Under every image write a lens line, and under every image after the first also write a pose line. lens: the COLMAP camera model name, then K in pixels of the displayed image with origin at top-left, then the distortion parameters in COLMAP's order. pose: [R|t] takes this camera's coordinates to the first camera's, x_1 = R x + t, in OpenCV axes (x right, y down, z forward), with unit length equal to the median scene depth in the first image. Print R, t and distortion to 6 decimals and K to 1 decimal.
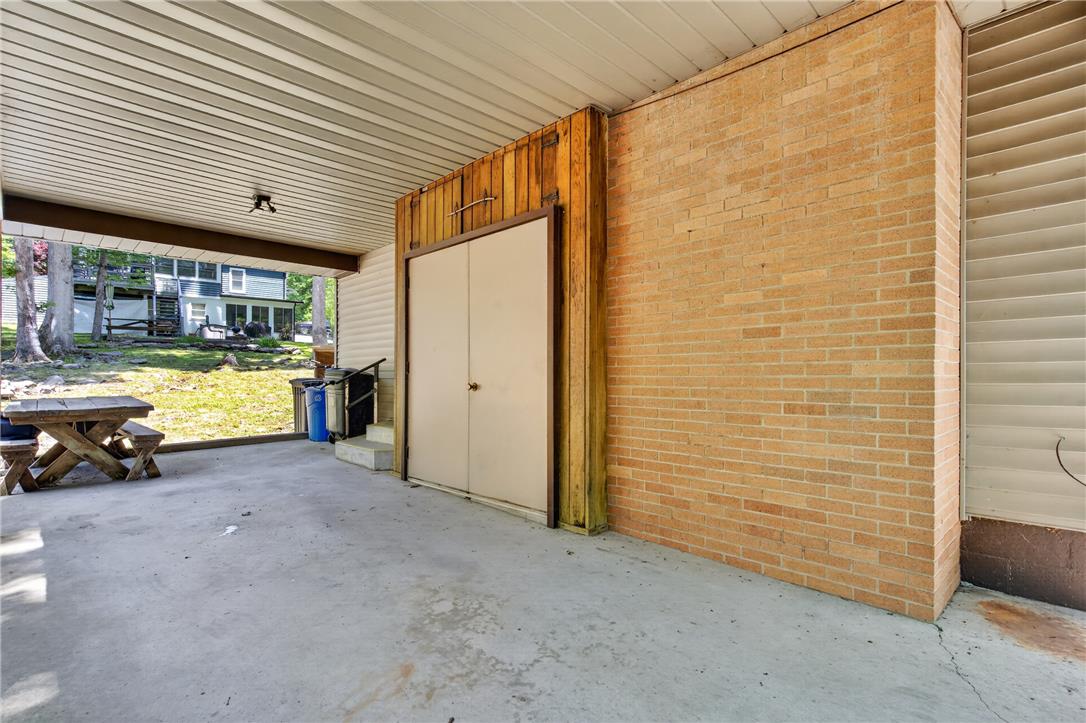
lens RADIAL K [[523.7, 0, 551.9], [0, 523.7, 384.8], [0, 0, 1]] dist [0.001240, -0.000074]
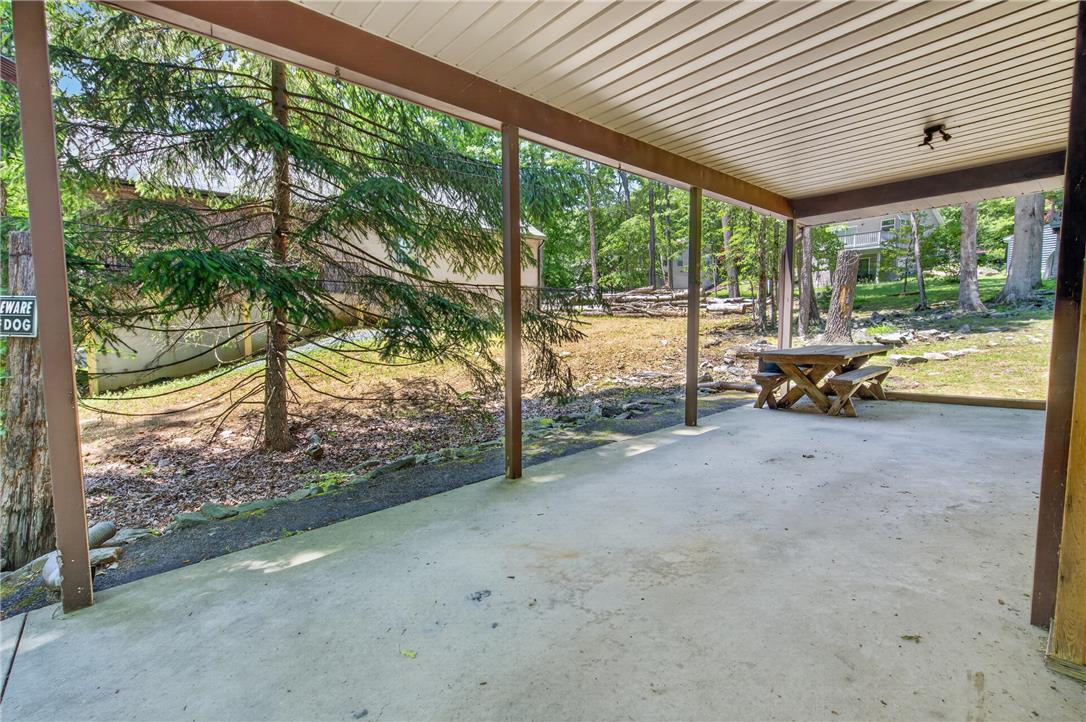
lens RADIAL K [[493.0, 0, 531.6], [0, 493.0, 367.5], [0, 0, 1]] dist [0.004493, -0.001755]
pose [[-0.077689, 0.077253, -0.993980, 0.462667], [-0.001345, 0.996984, 0.077591, -0.019323], [0.996977, 0.007365, -0.077351, 0.477131]]
